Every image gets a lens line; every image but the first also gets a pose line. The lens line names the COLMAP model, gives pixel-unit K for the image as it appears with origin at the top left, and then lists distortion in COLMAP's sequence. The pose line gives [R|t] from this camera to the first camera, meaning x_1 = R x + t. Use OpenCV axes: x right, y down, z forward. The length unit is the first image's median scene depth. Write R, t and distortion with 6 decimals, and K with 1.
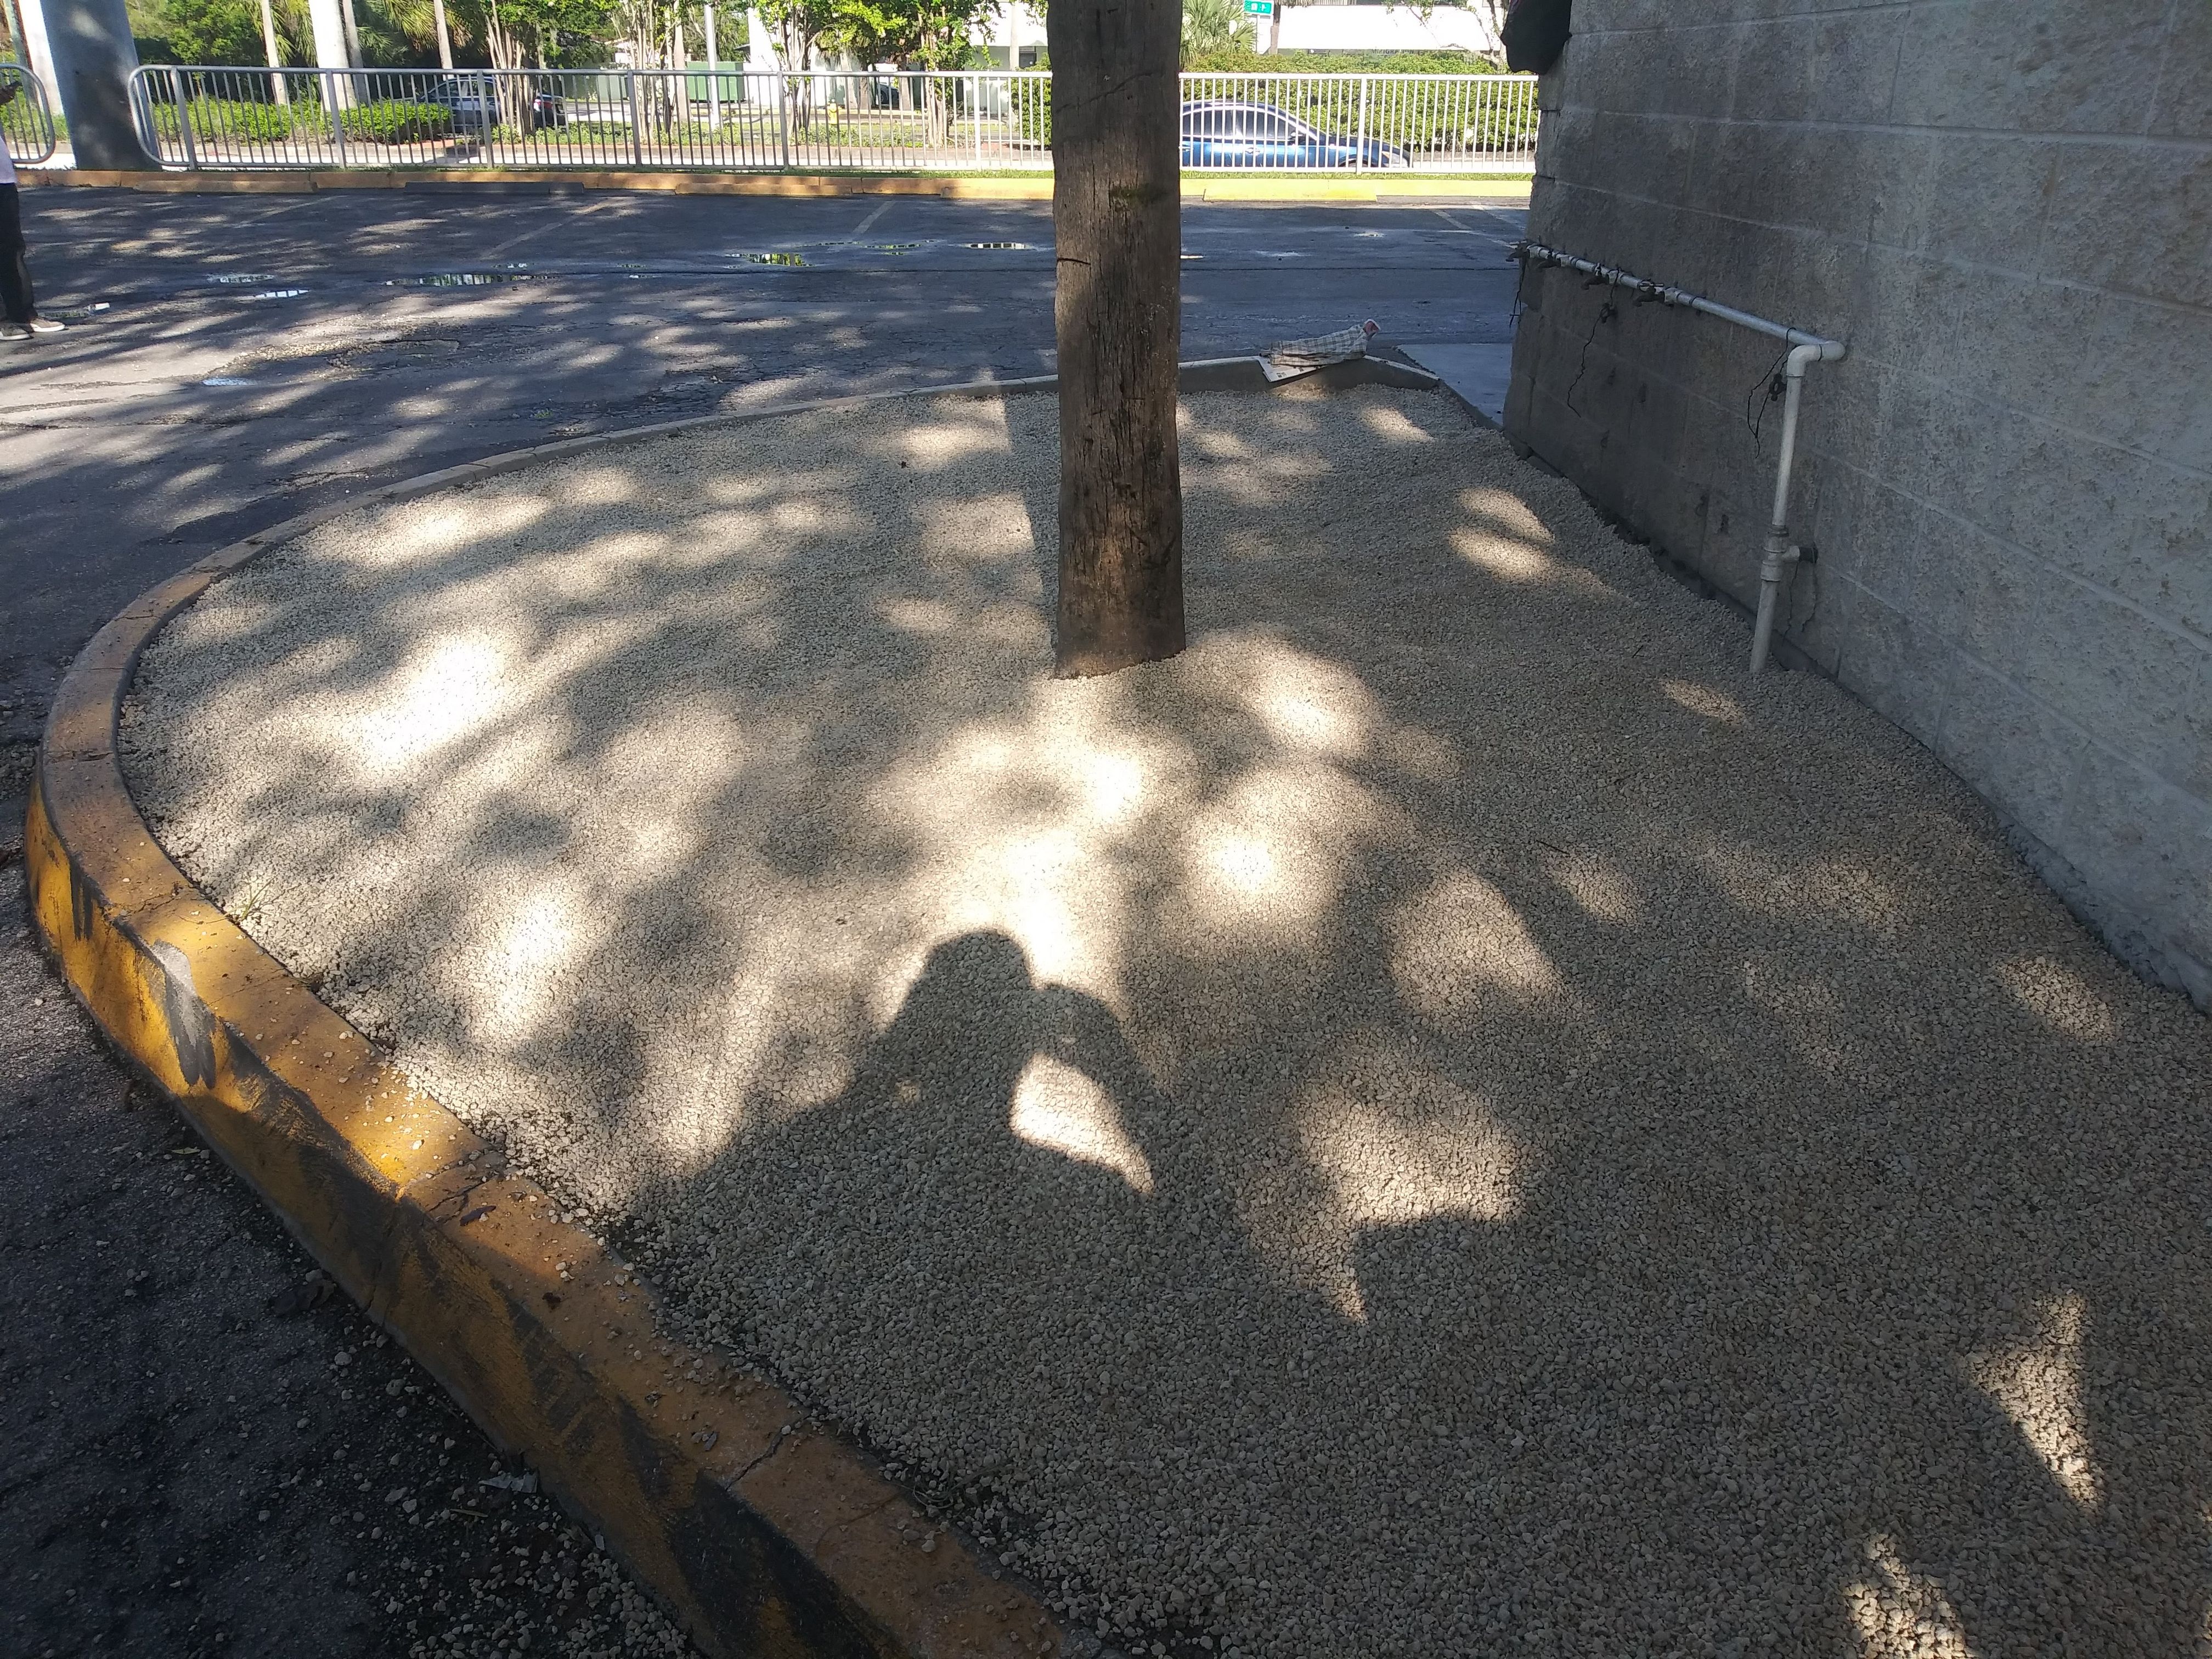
lens RADIAL K [[1637.2, 0, 1137.0], [0, 1637.2, 869.9], [0, 0, 1]] dist [0.004031, -0.003526]
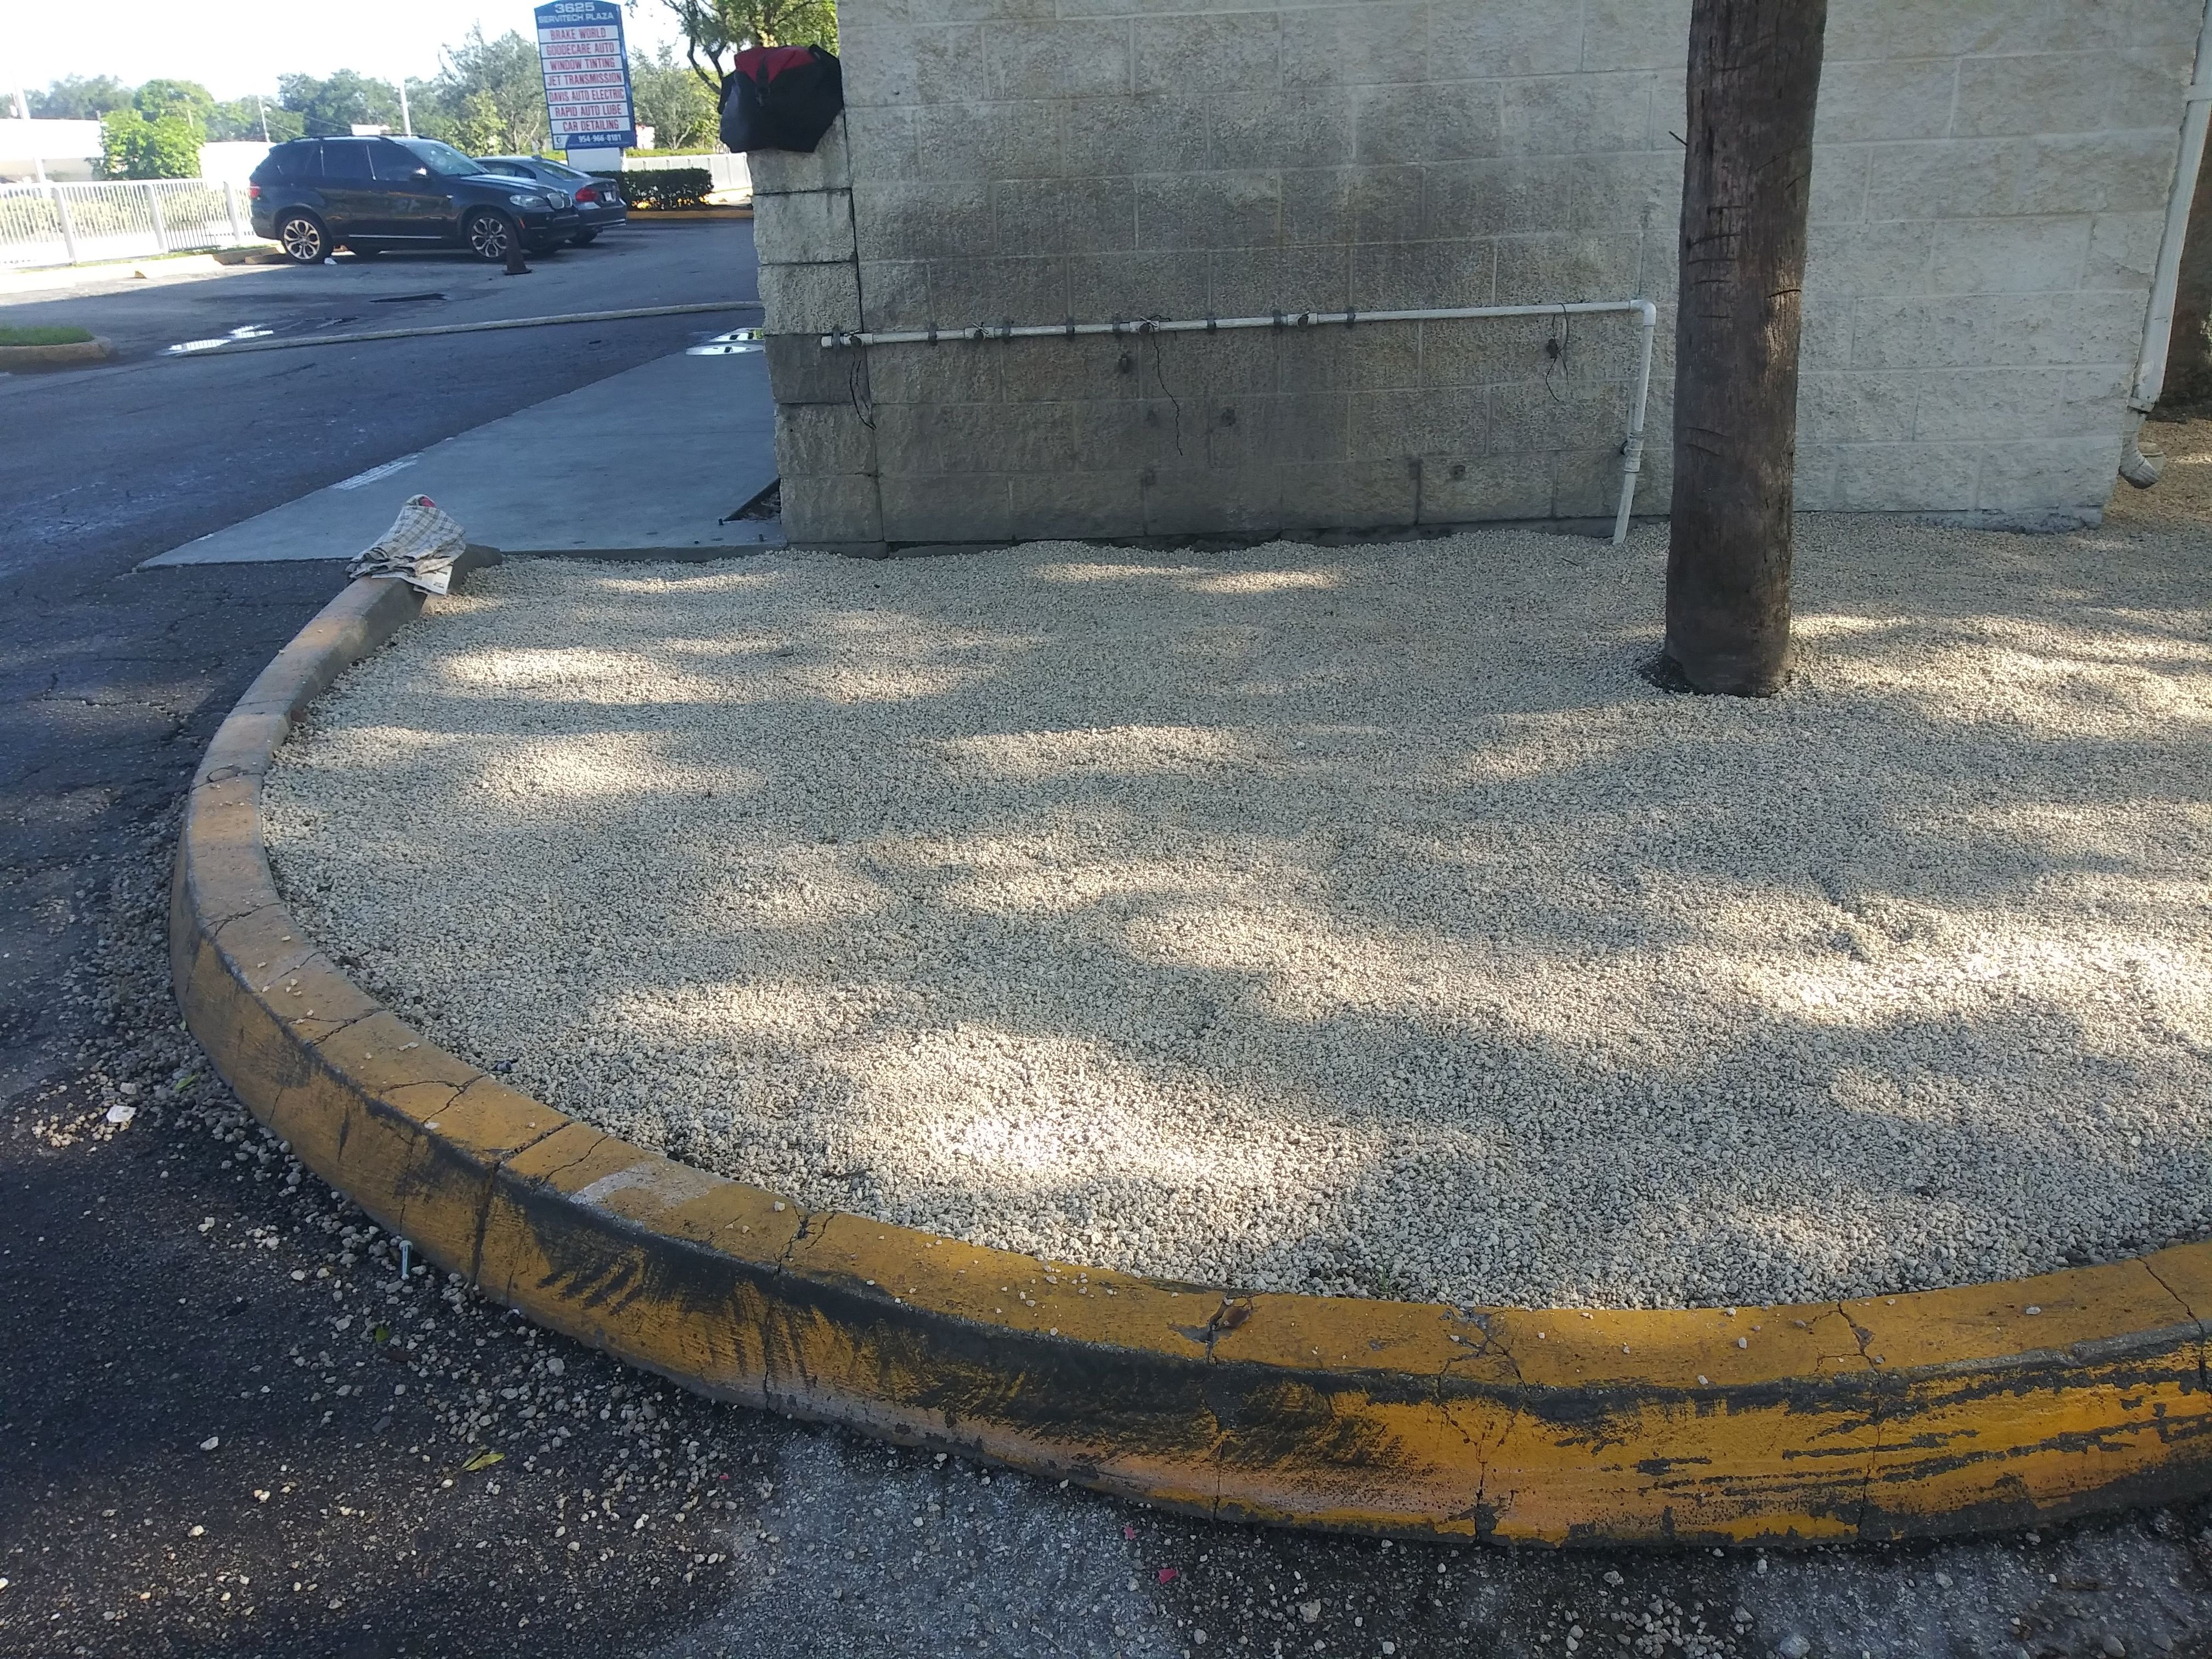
lens RADIAL K [[1736.4, 0, 1123.2], [0, 1736.4, 815.3], [0, 0, 1]] dist [0.084535, -0.113772]
pose [[0.127310, -0.381343, 0.915625, -1.308013], [0.466588, 0.837643, 0.283989, -0.637987], [-0.875264, 0.391065, 0.284570, 1.222433]]
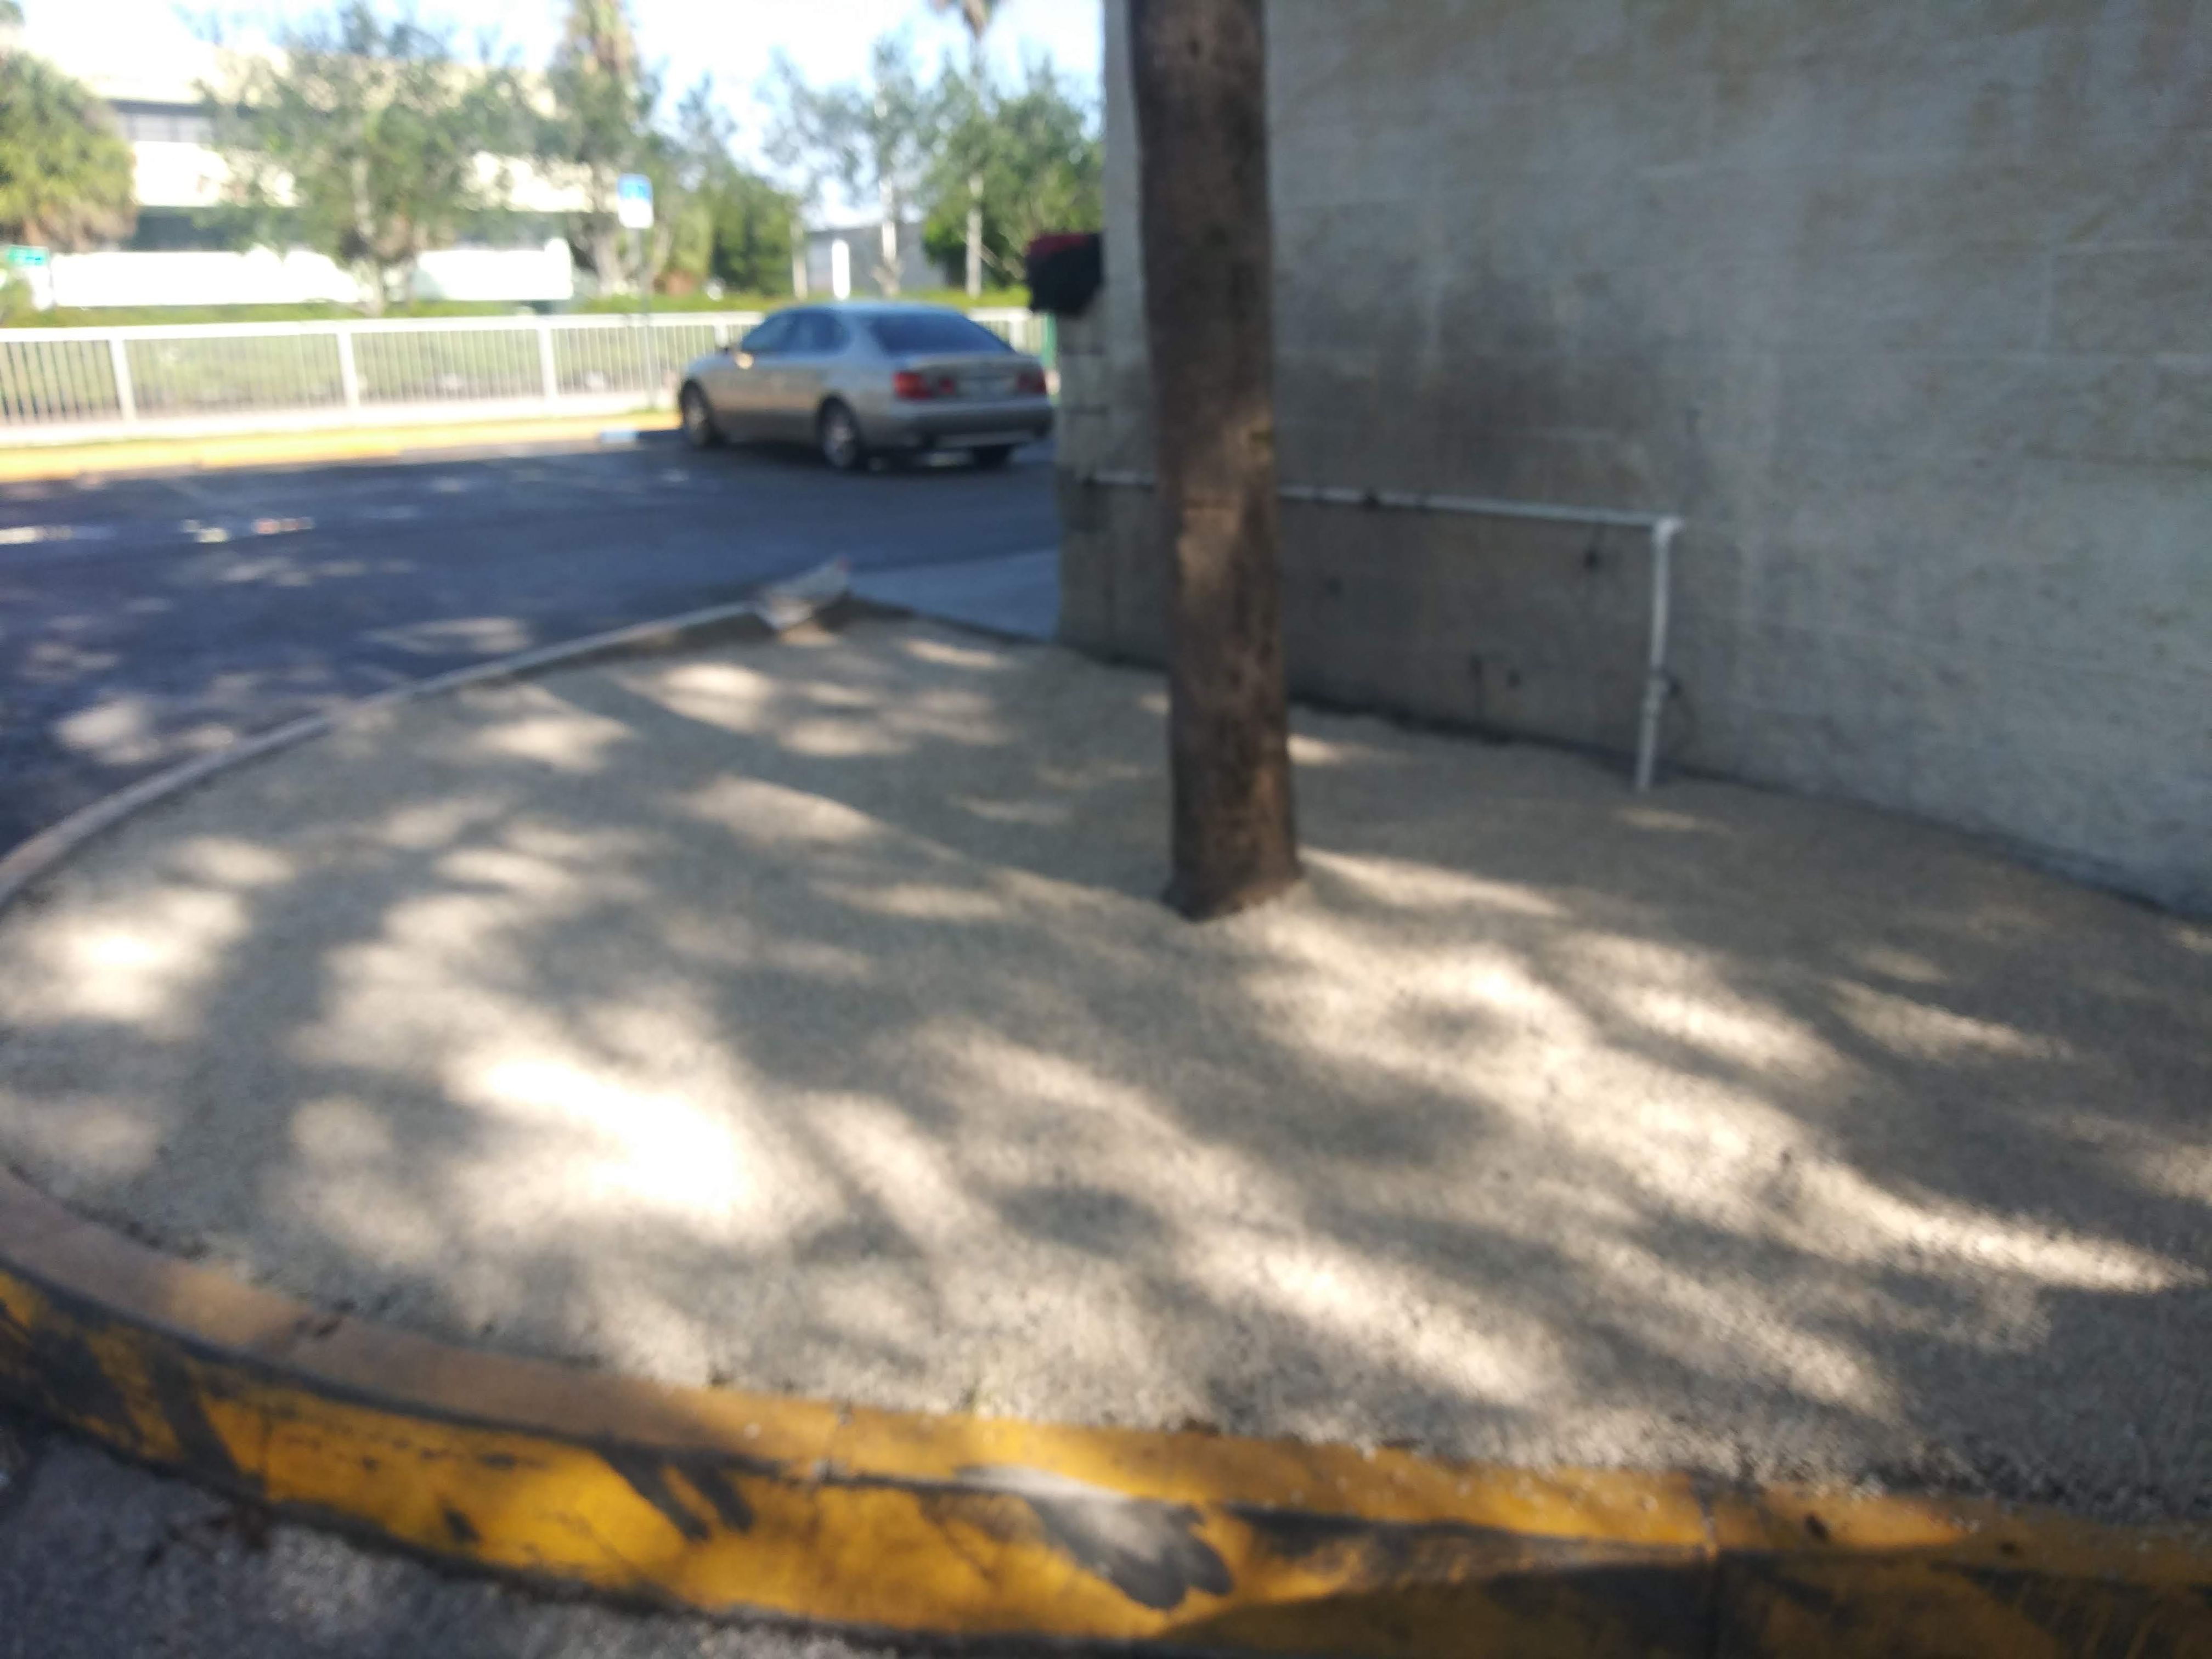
lens RADIAL K [[1731.7, 0, 1106.5], [0, 1731.7, 813.3], [0, 0, 1]] dist [0.089242, -0.146995]
pose [[0.809673, -0.183334, 0.557511, -0.748335], [0.274685, 0.957863, -0.083938, -0.124942], [-0.518631, 0.221102, 0.825915, 0.199669]]
